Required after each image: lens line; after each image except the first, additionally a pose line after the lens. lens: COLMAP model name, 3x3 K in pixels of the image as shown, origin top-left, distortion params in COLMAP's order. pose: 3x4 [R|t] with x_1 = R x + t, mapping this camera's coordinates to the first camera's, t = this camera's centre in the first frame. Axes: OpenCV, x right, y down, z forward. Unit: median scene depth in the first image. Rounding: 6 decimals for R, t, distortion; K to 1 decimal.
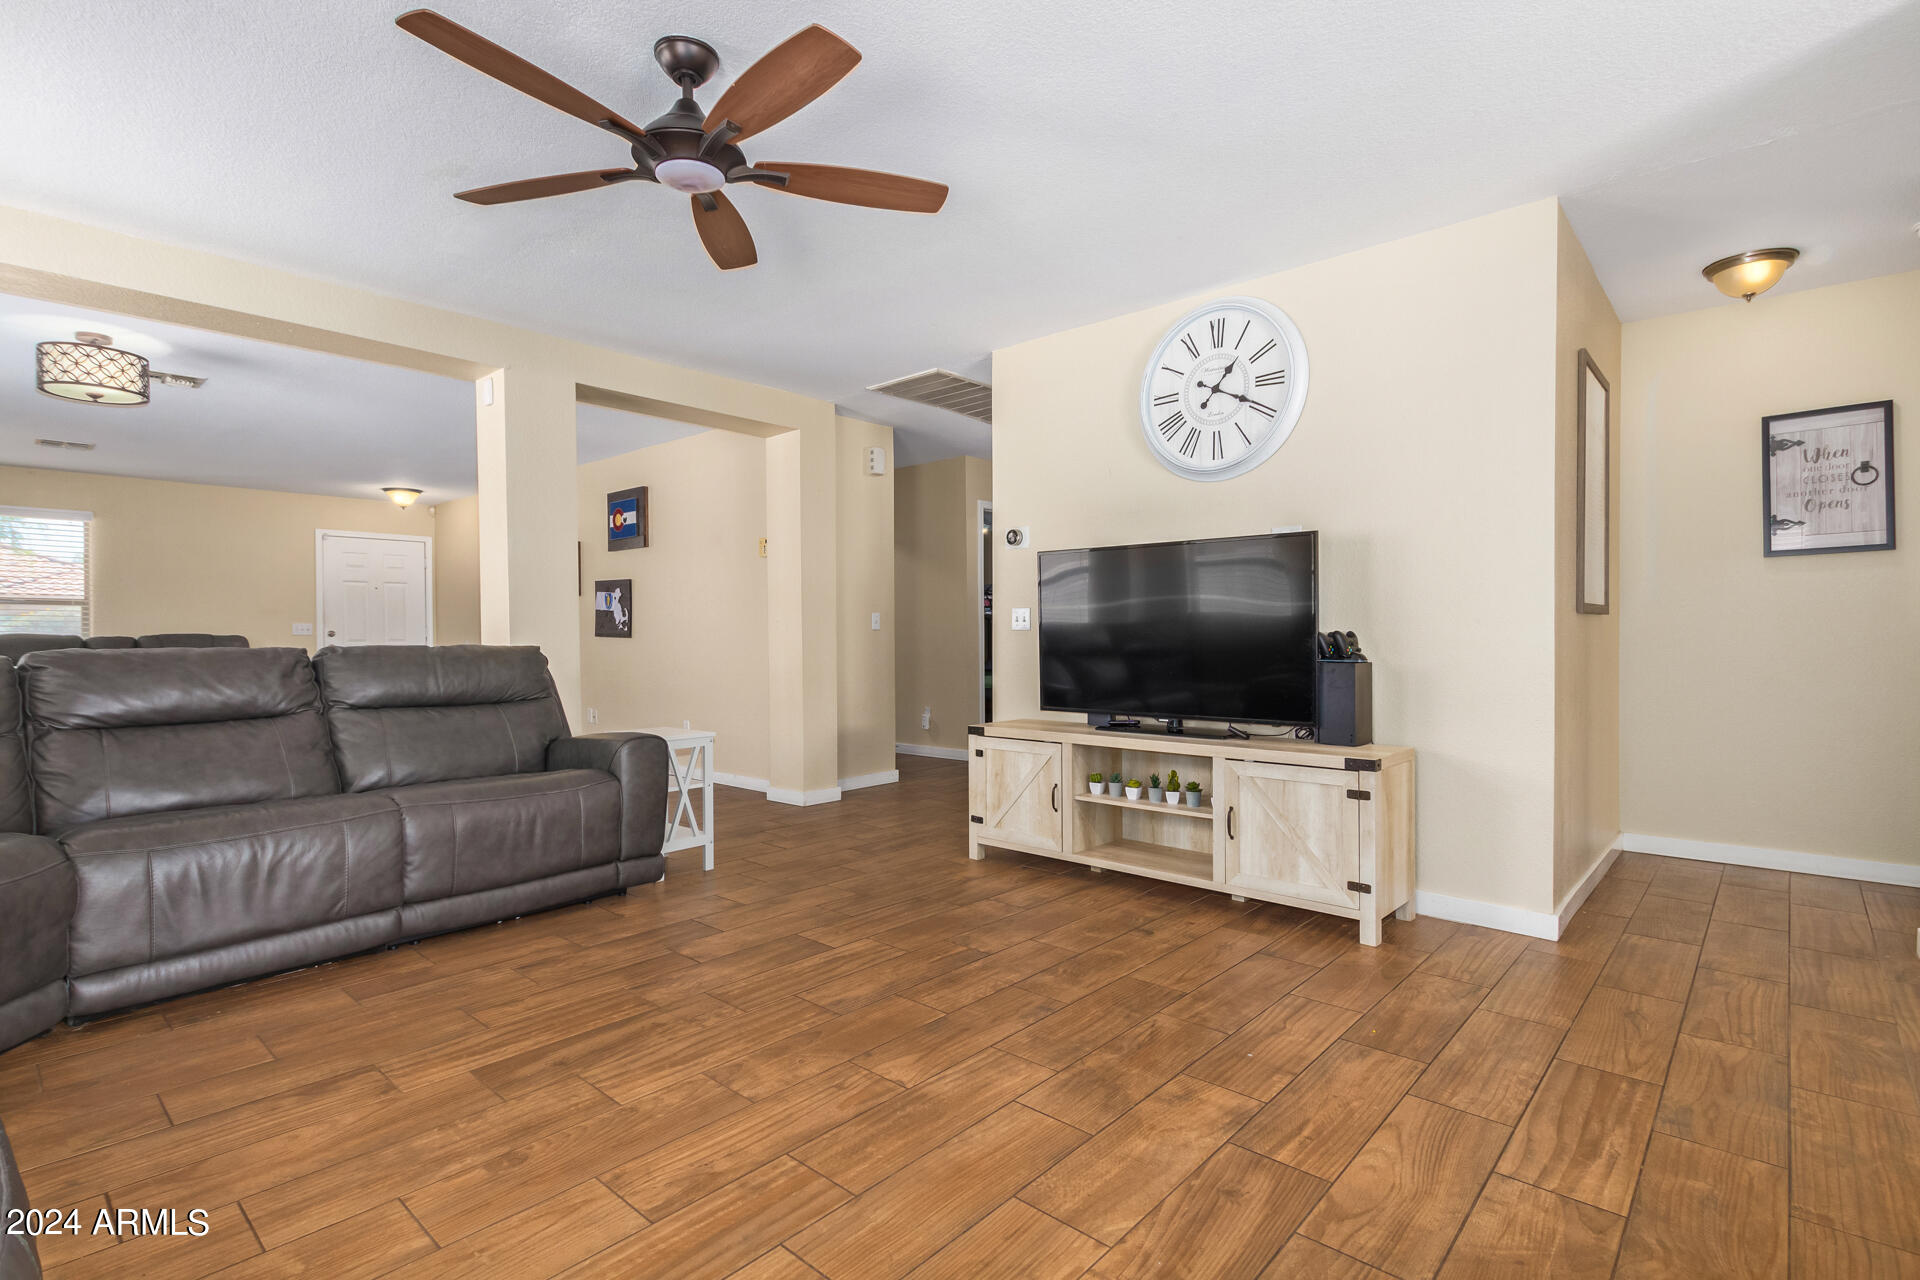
lens RADIAL K [[840.0, 0, 968.4], [0, 840.0, 629.6], [0, 0, 1]] dist [-0.000213, -0.000133]
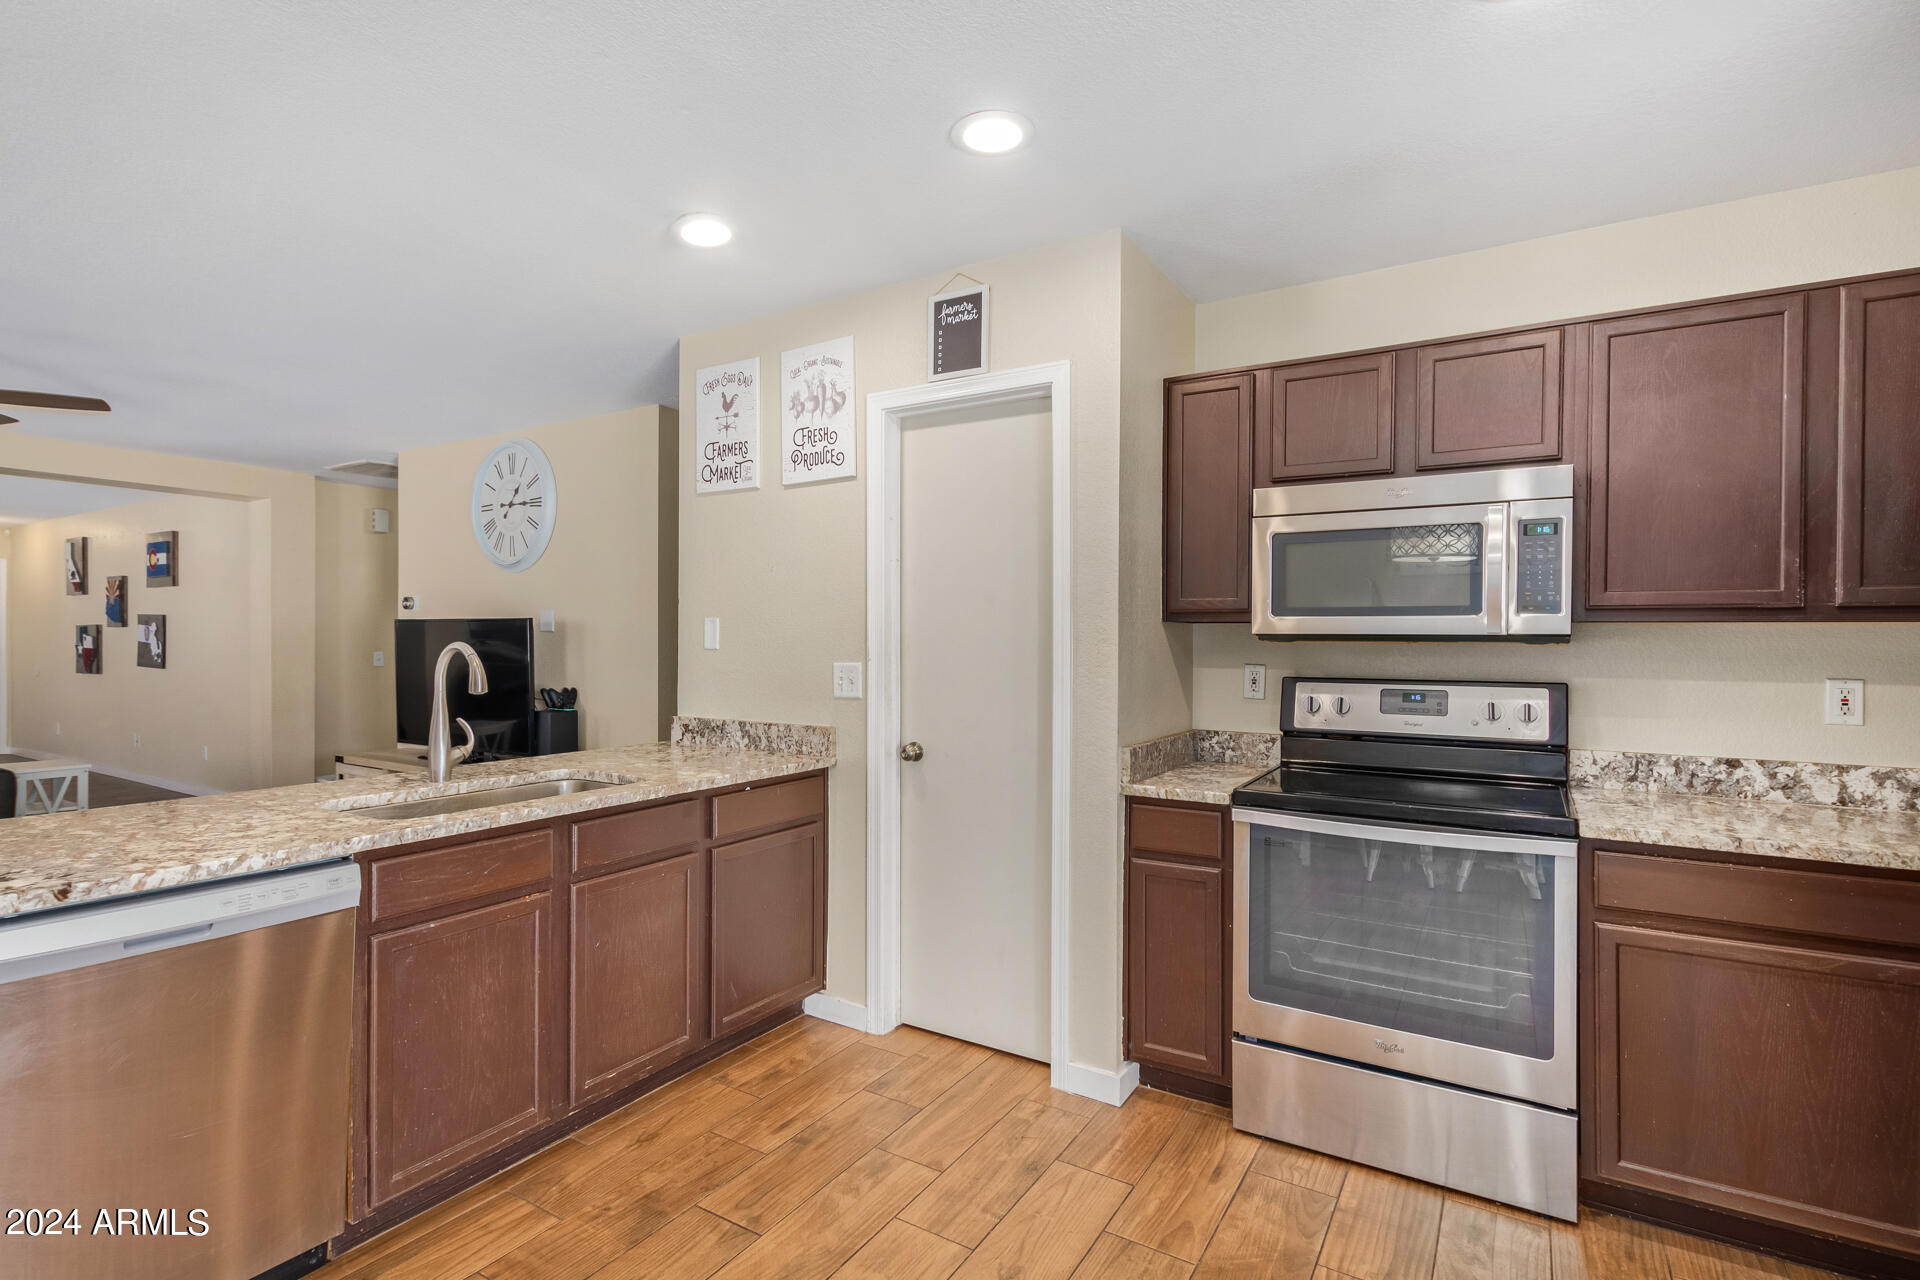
lens RADIAL K [[900.4, 0, 968.8], [0, 900.4, 643.1], [0, 0, 1]] dist [-0.000347, -0.000538]
pose [[0.988895, 0.016312, 0.147719, 0.464167], [-0.017166, 0.999843, 0.004505, -0.047828], [-0.147623, -0.006990, 0.989019, -0.307431]]
